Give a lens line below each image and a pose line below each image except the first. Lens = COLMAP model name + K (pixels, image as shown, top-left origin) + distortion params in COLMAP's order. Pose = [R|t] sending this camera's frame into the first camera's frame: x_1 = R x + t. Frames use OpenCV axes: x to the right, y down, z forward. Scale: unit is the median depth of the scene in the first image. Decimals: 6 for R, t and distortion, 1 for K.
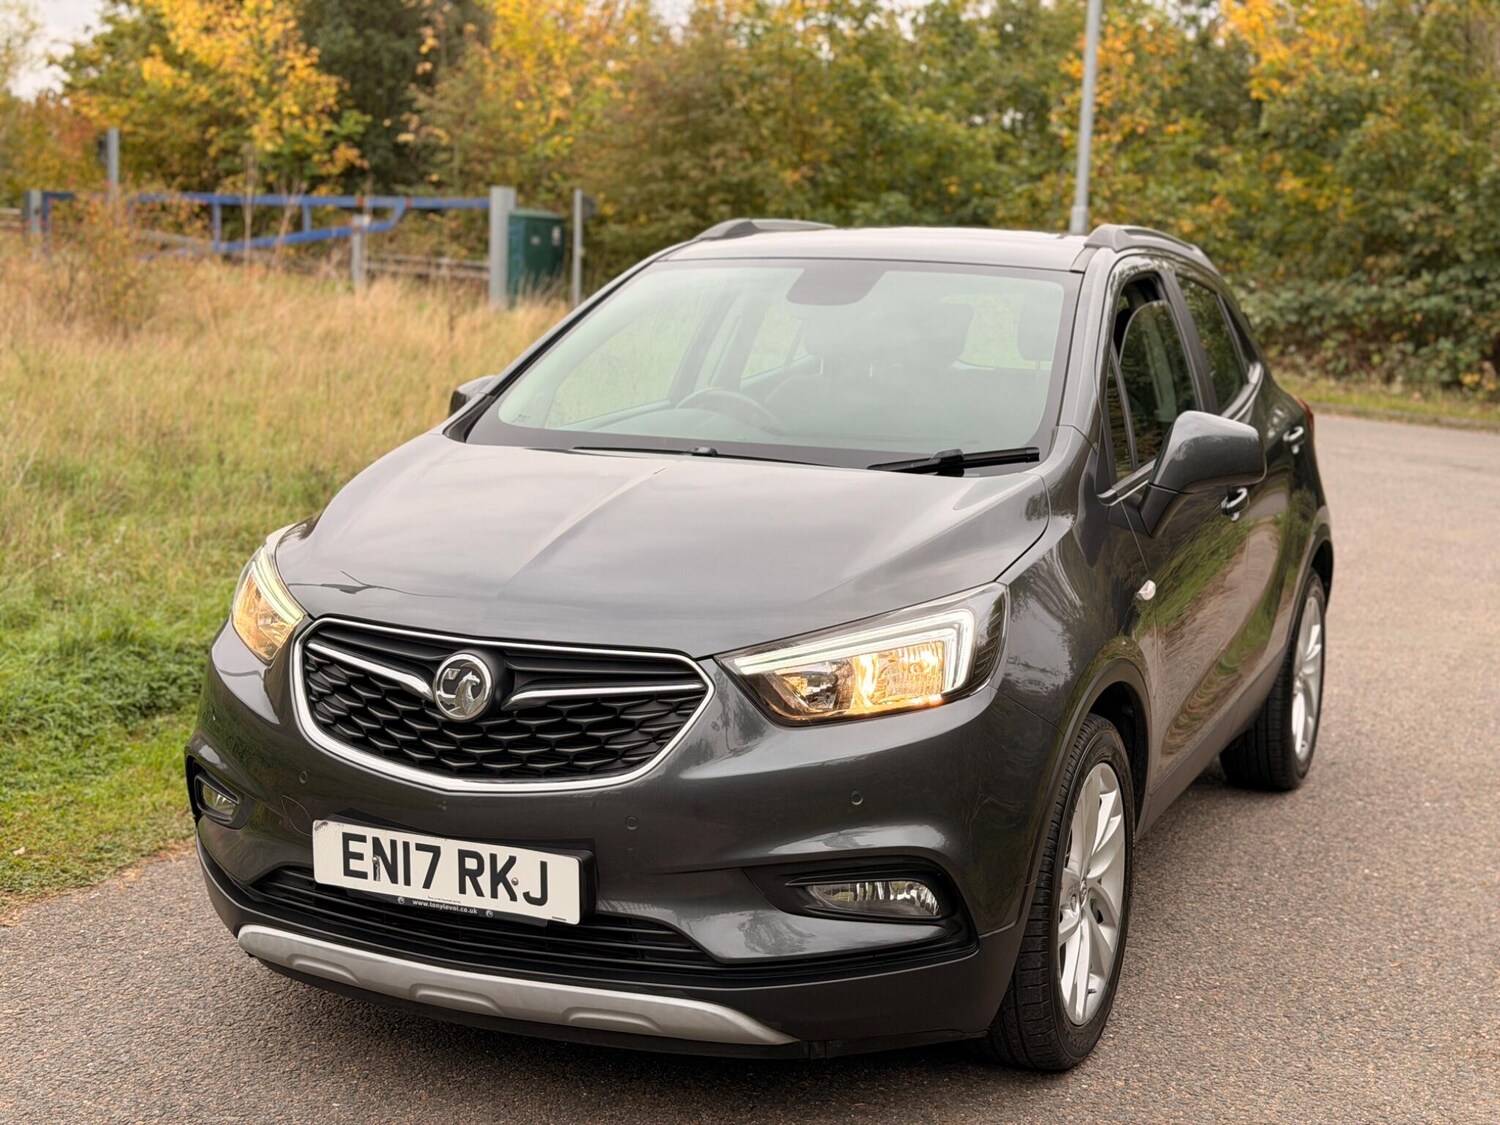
lens RADIAL K [[2066.7, 0, 763.8], [0, 2066.7, 558.6], [0, 0, 1]] dist [0.185226, -0.321342]
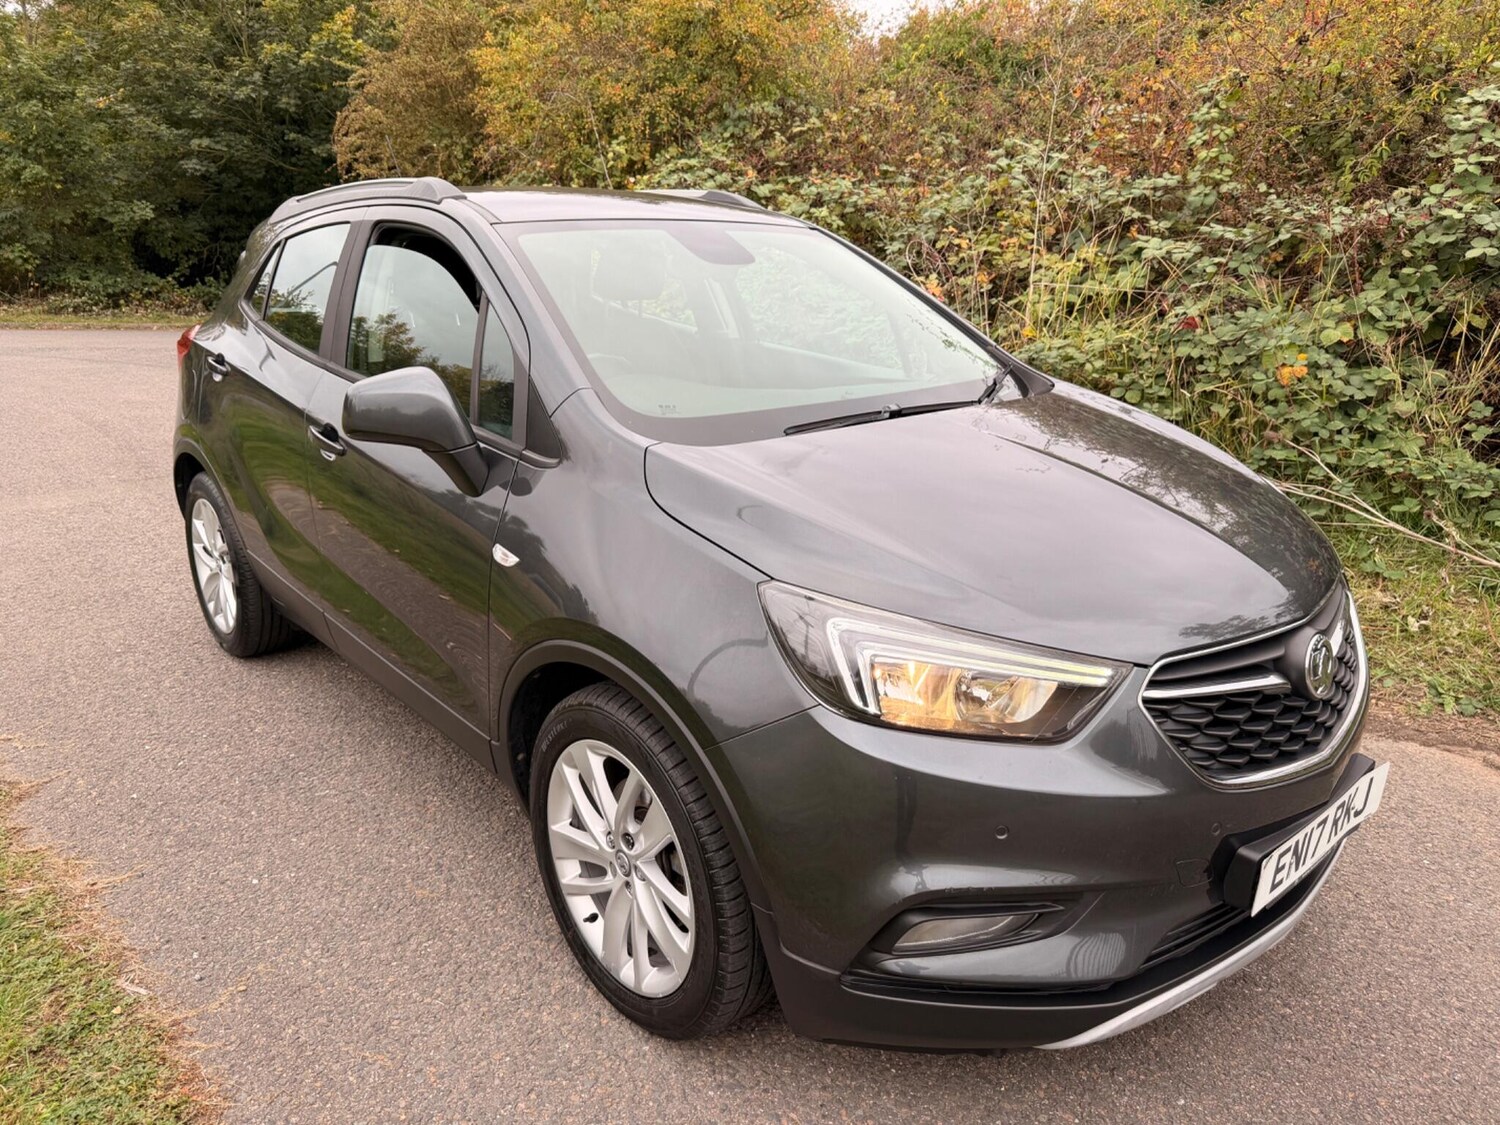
lens RADIAL K [[1058.4, 0, 753.8], [0, 1058.4, 555.3], [0, 0, 1]] dist [0.010112, -0.017050]
pose [[0.422241, -0.287116, 0.859812, -0.674099], [0.128480, 0.957894, 0.256773, -0.154789], [-0.897332, 0.002049, 0.441351, 0.988298]]
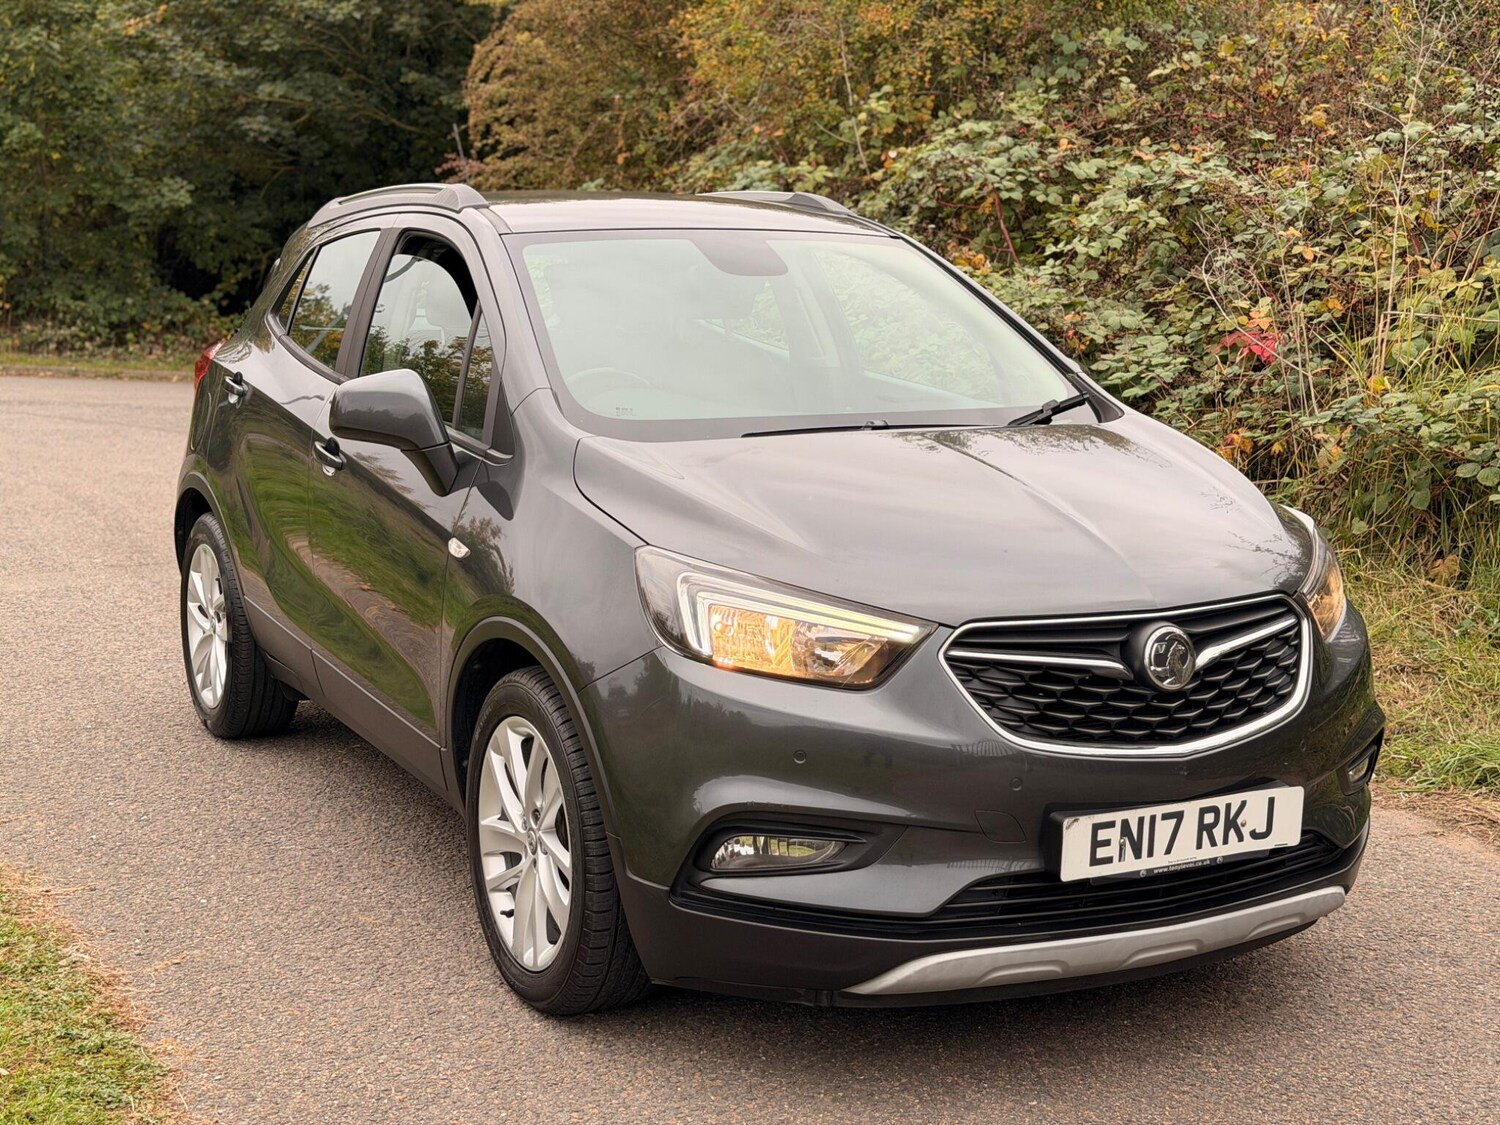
lens RADIAL K [[2066.7, 0, 763.8], [0, 2066.7, 558.6], [0, 0, 1]] dist [0.185226, -0.321342]
pose [[0.620162, -0.143852, 0.771172, -1.042703], [0.113813, 0.989141, 0.092985, -0.105590], [-0.776174, 0.030104, 0.629800, 0.480457]]
